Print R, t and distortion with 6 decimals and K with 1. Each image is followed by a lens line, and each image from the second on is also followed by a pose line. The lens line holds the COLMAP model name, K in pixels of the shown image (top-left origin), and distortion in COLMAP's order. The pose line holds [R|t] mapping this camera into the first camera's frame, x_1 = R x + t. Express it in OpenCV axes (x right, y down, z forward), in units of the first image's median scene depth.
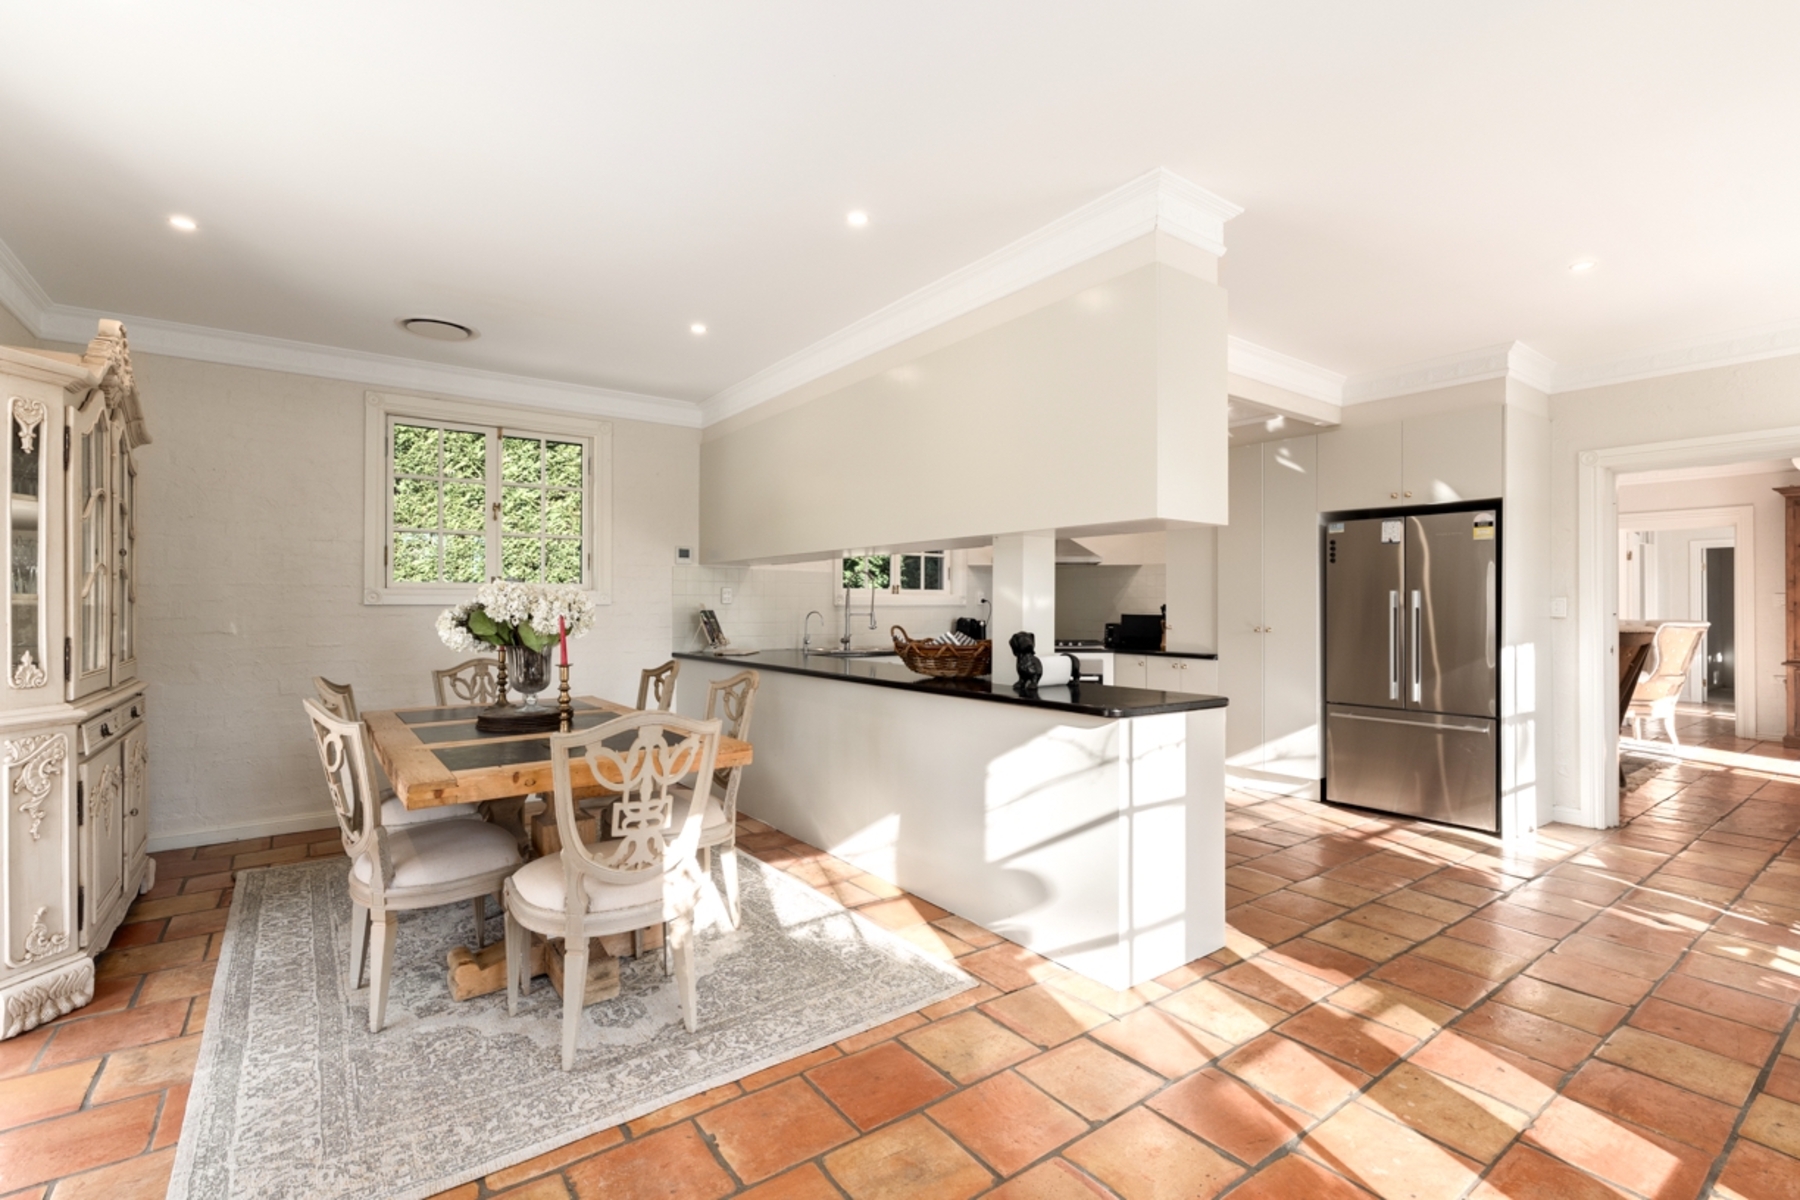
lens RADIAL K [[816.1, 0, 900.9], [0, 816.1, 600.4], [0, 0, 1]] dist [-0.000398, -0.000117]
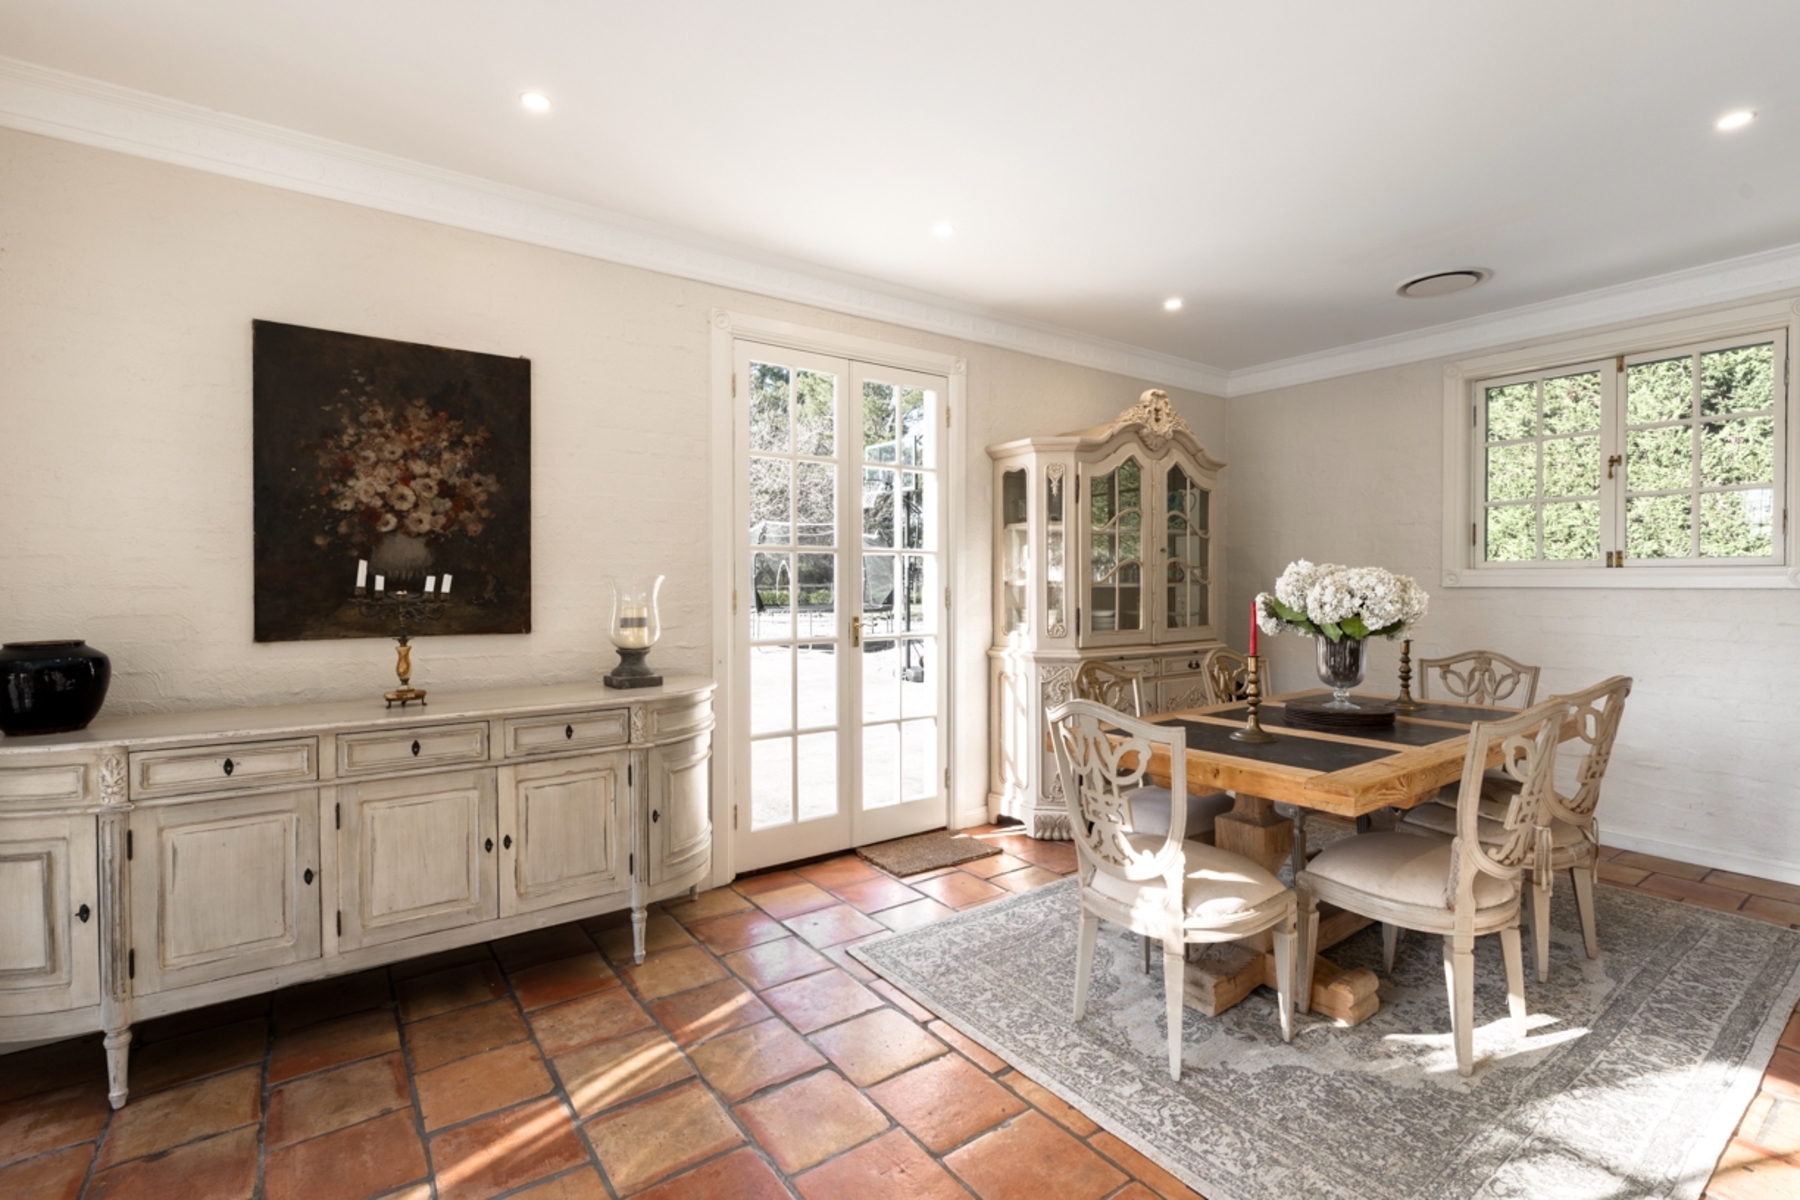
lens RADIAL K [[816.1, 0, 900.2], [0, 816.1, 594.9], [0, 0, 1]] dist [-0.000398, -0.000117]
pose [[-0.005972, 0.016407, -0.999848, 0.531782], [0.005207, 0.999852, 0.016376, -0.007321], [0.999969, -0.005108, -0.006056, 0.615544]]
